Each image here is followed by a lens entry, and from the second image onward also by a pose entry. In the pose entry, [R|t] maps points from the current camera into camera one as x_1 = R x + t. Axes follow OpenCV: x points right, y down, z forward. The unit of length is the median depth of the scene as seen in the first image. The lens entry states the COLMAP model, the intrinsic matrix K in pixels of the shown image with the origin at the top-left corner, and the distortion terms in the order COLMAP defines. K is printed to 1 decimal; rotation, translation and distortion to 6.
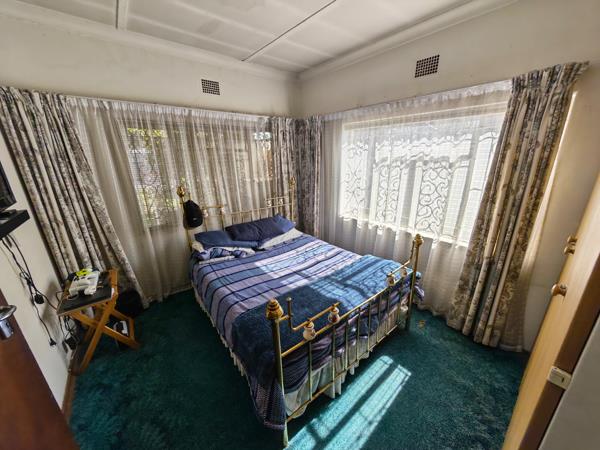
lens RADIAL K [[224.3, 0, 300.0], [0, 224.3, 225.0], [0, 0, 1]] dist [0.019657, 0.000208]
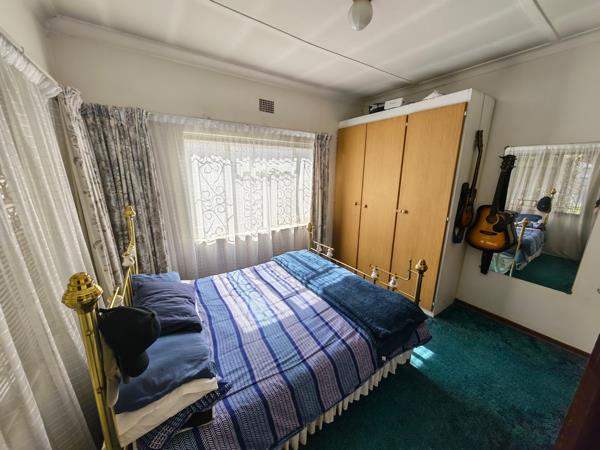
lens RADIAL K [[224.3, 0, 300.0], [0, 224.3, 225.0], [0, 0, 1]] dist [0.019657, 0.000208]
pose [[0.095489, -0.222921, 0.970148, -0.788320], [0.294320, 0.937350, 0.186416, -0.203656], [-0.950925, 0.267734, 0.155117, 0.711489]]
